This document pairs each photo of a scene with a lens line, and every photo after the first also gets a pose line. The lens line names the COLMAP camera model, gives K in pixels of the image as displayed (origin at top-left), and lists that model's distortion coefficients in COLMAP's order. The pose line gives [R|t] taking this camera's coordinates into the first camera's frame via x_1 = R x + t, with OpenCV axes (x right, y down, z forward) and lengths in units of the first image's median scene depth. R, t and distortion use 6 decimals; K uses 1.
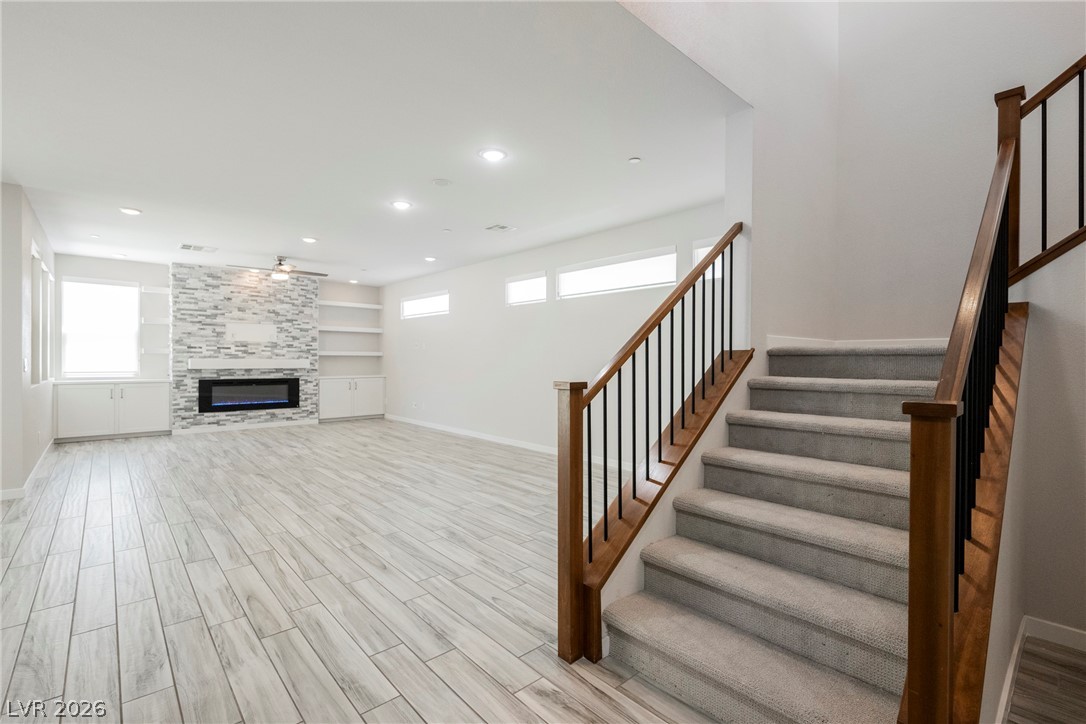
lens RADIAL K [[492.2, 0, 546.1], [0, 492.2, 364.8], [0, 0, 1]] dist [-0.001575, -0.000013]
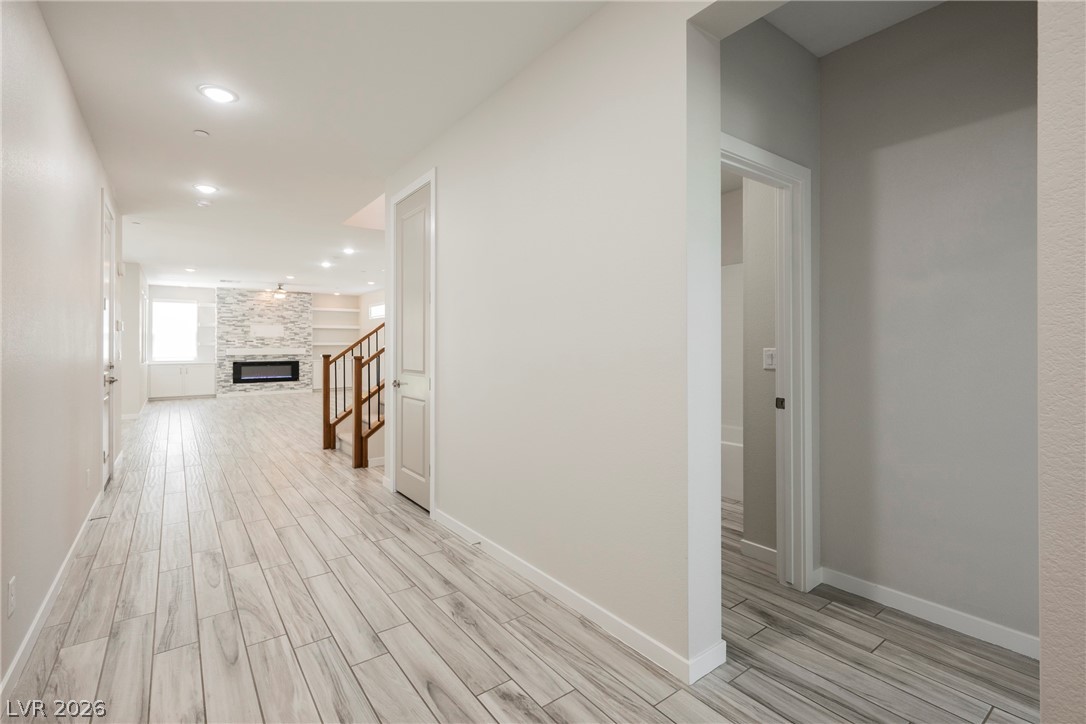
lens RADIAL K [[501.4, 0, 543.8], [0, 501.4, 342.8], [0, 0, 1]] dist [0.001083, 0.000608]
pose [[0.995384, -0.010241, -0.095427, 0.400627], [0.008628, 0.999813, -0.017295, 0.005168], [0.095586, 0.016392, 0.995286, -0.458407]]
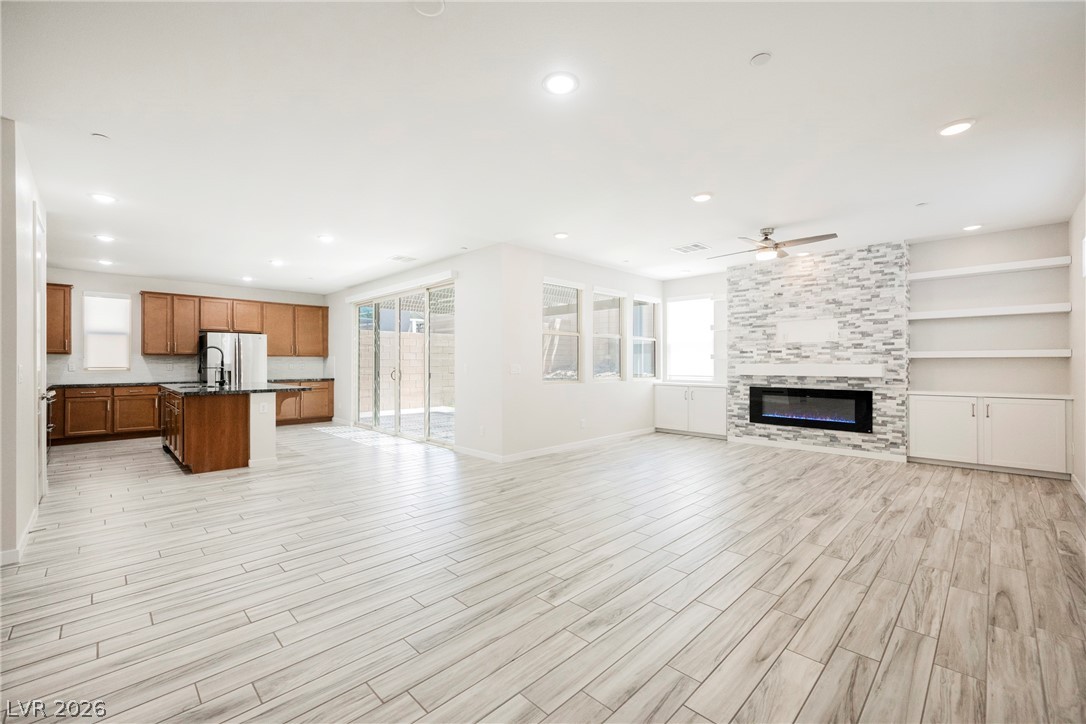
lens RADIAL K [[450.2, 0, 543.0], [0, 450.2, 362.0], [0, 0, 1]] dist [0.000996, -0.000595]
pose [[0.049304, -0.006640, -0.998762, 0.120465], [-0.008018, 0.999943, -0.007044, -0.006815], [0.998752, 0.008355, 0.049248, 0.543910]]
